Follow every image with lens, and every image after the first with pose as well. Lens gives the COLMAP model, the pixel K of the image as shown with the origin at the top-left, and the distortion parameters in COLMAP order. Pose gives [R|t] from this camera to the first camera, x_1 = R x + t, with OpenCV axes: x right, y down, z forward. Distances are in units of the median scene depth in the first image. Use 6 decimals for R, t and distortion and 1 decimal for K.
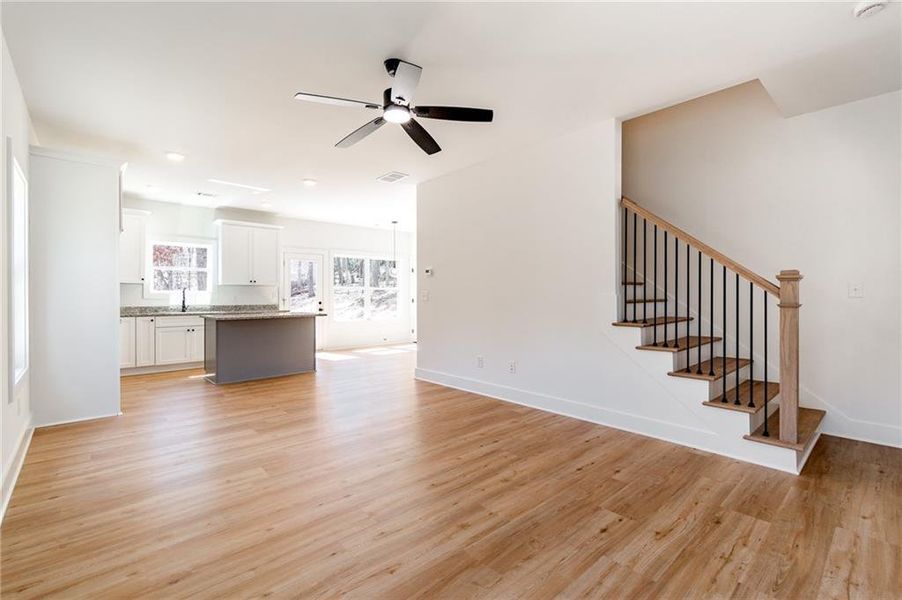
lens RADIAL K [[406.5, 0, 453.6], [0, 406.5, 296.3], [0, 0, 1]] dist [0.000804, 0.000119]
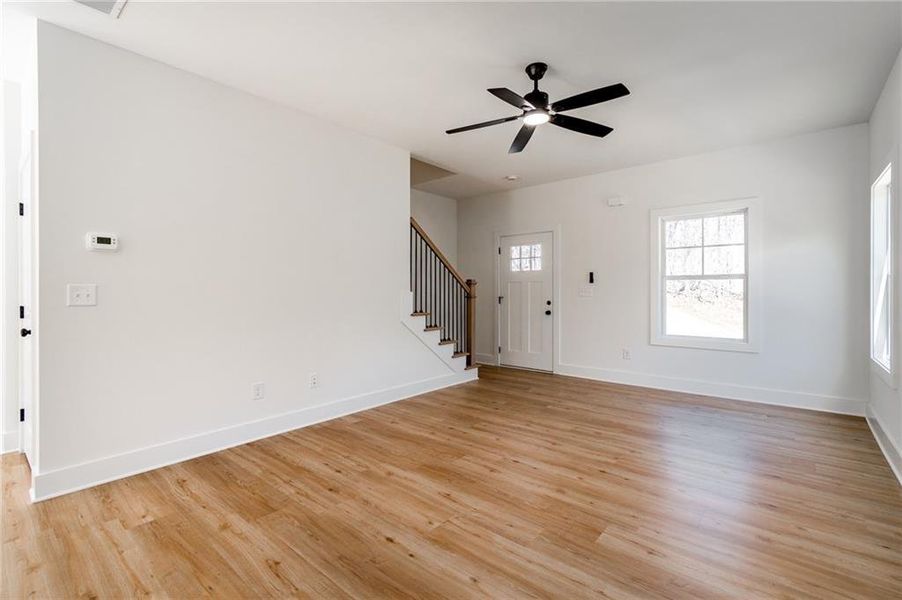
lens RADIAL K [[406.5, 0, 452.9], [0, 406.5, 294.4], [0, 0, 1]] dist [0.000804, 0.000119]
pose [[-0.130674, -0.004525, 0.991415, -0.965062], [0.009150, 0.999941, 0.005770, -0.002061], [-0.991383, 0.009826, -0.130625, 1.139915]]
